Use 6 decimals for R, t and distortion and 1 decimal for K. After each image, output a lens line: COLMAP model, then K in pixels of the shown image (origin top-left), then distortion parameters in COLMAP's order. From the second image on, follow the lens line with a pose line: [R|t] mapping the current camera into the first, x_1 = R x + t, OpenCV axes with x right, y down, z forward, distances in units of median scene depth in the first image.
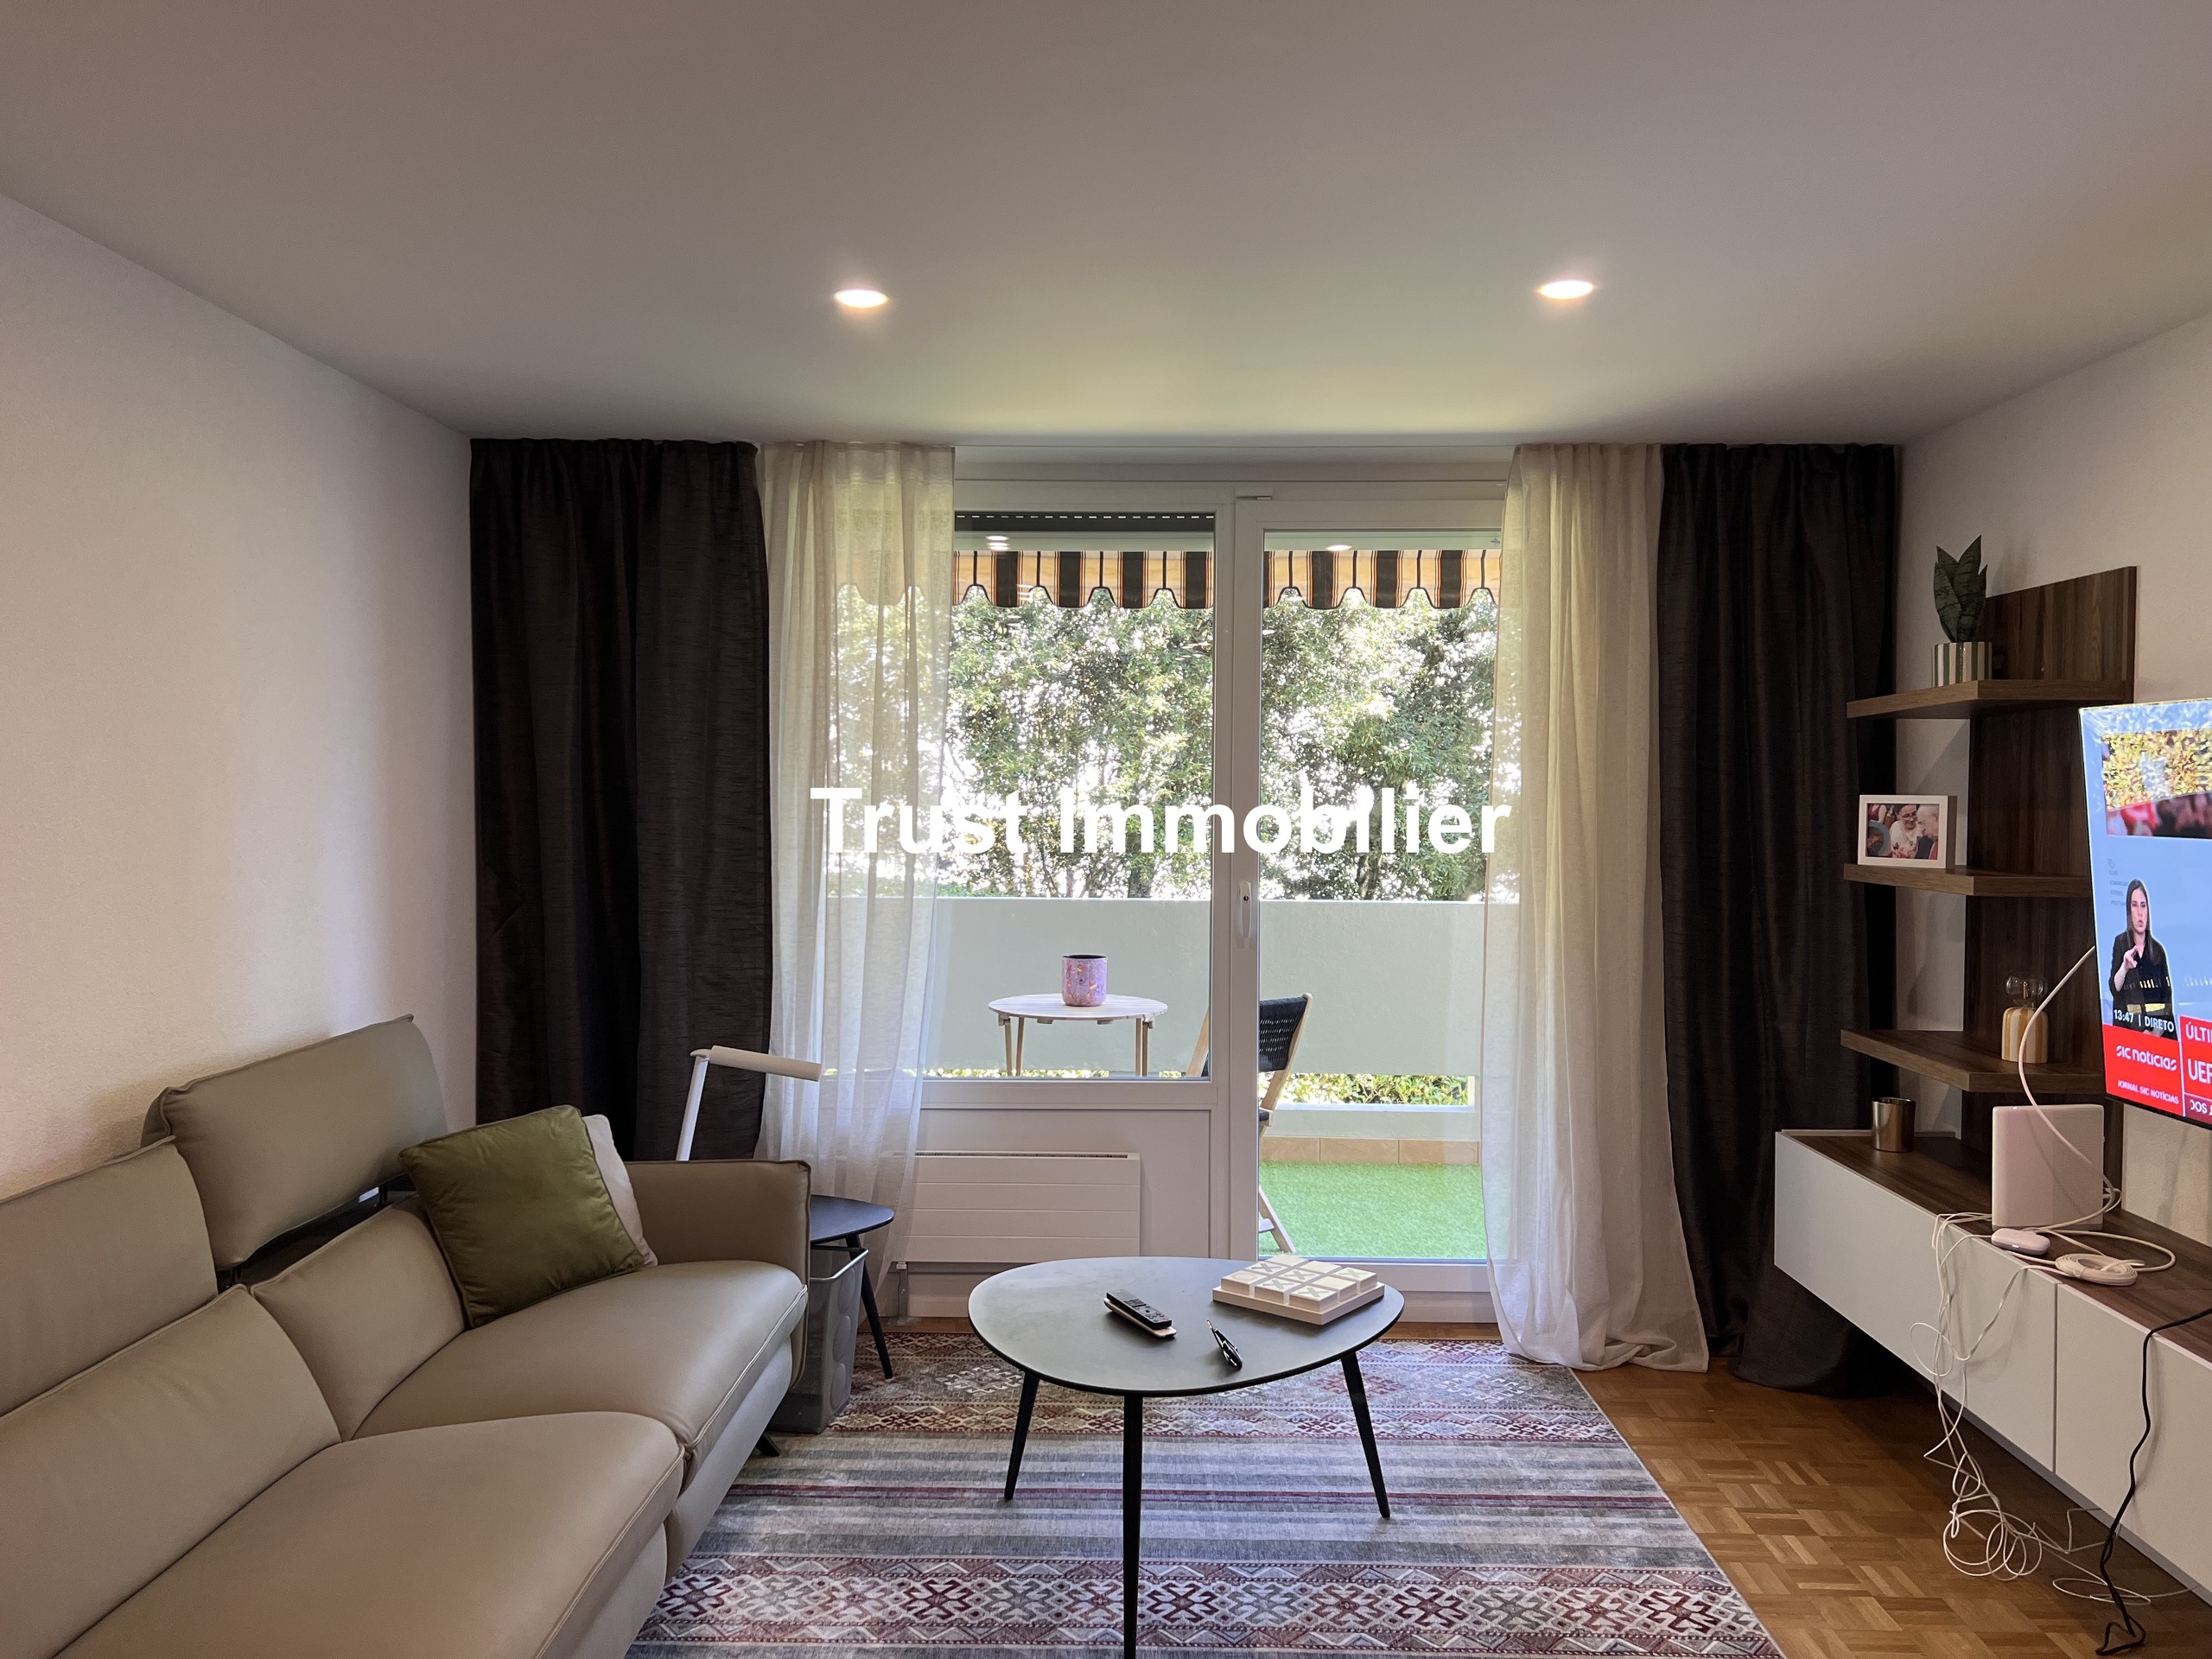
lens RADIAL K [[1629.4, 0, 1106.0], [0, 1629.4, 846.8], [0, 0, 1]] dist [0.059090, -0.074122]
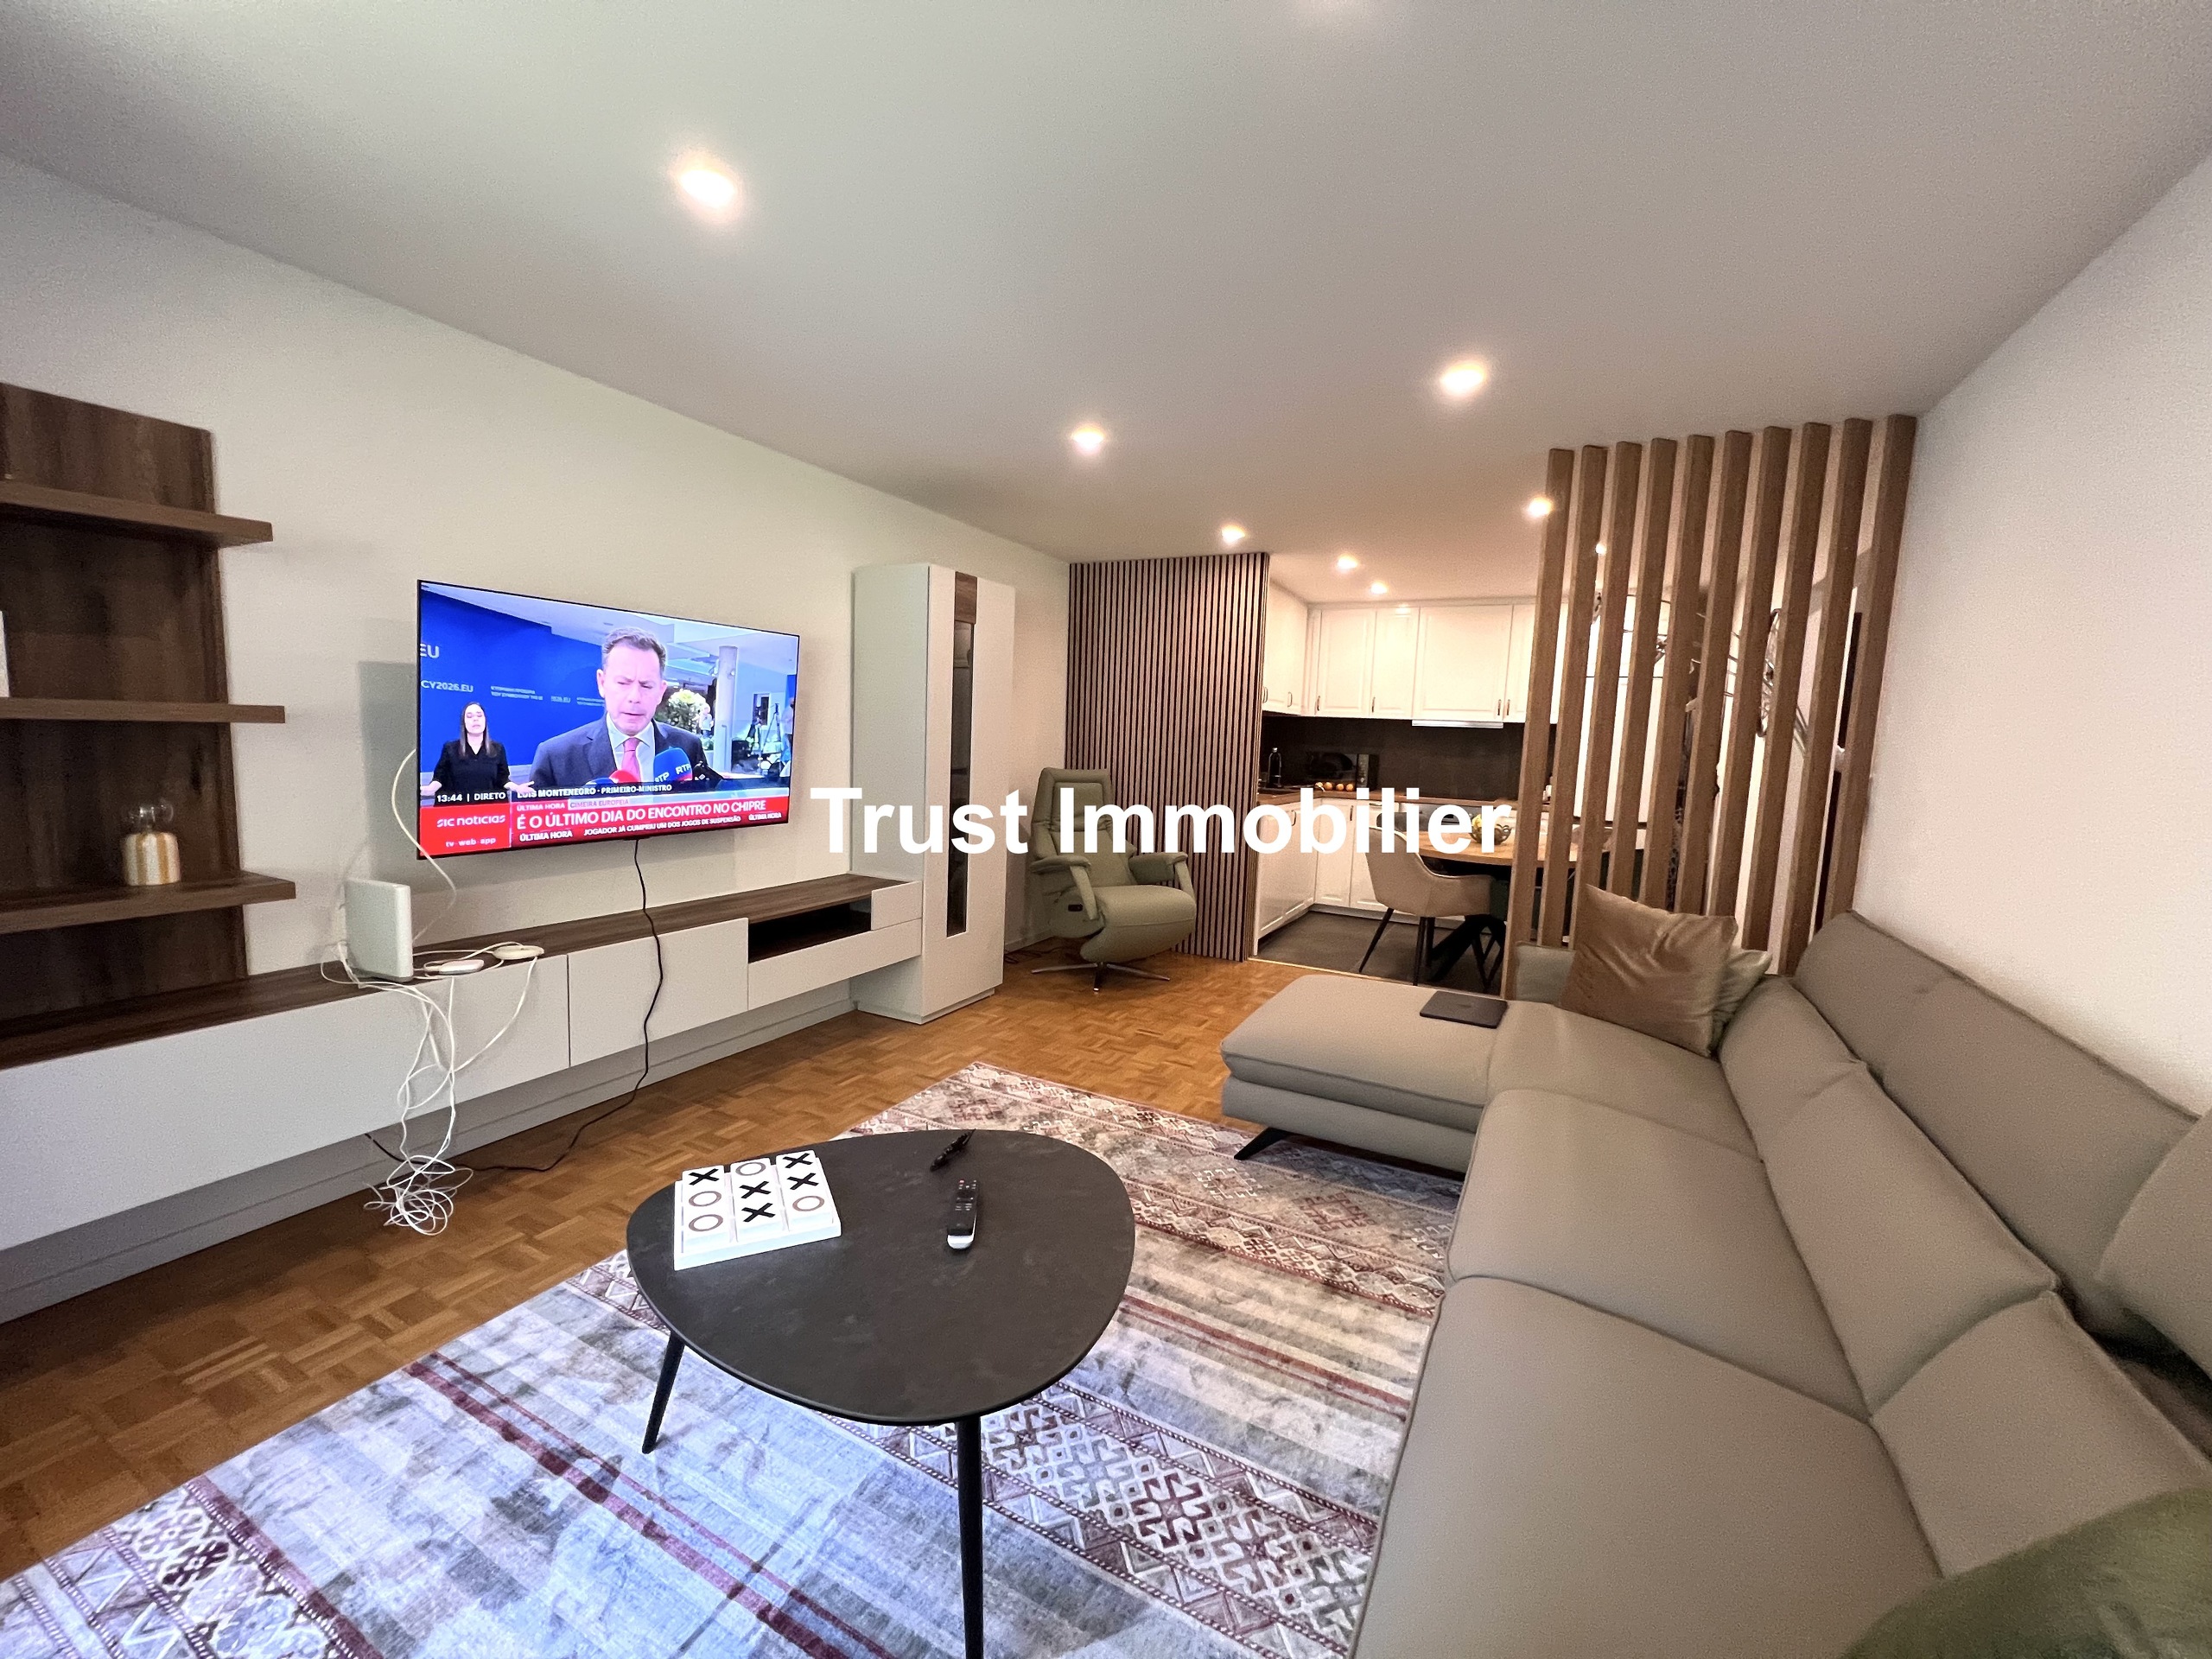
lens RADIAL K [[883.0, 0, 1106.0], [0, 883.0, 829.5], [0, 0, 1]] dist [-0.001019, -0.000048]
pose [[-0.892754, -0.086701, 0.442123, -0.250593], [-0.024964, 0.989321, 0.143598, 0.002362], [-0.449852, 0.117160, -0.885385, 1.373700]]
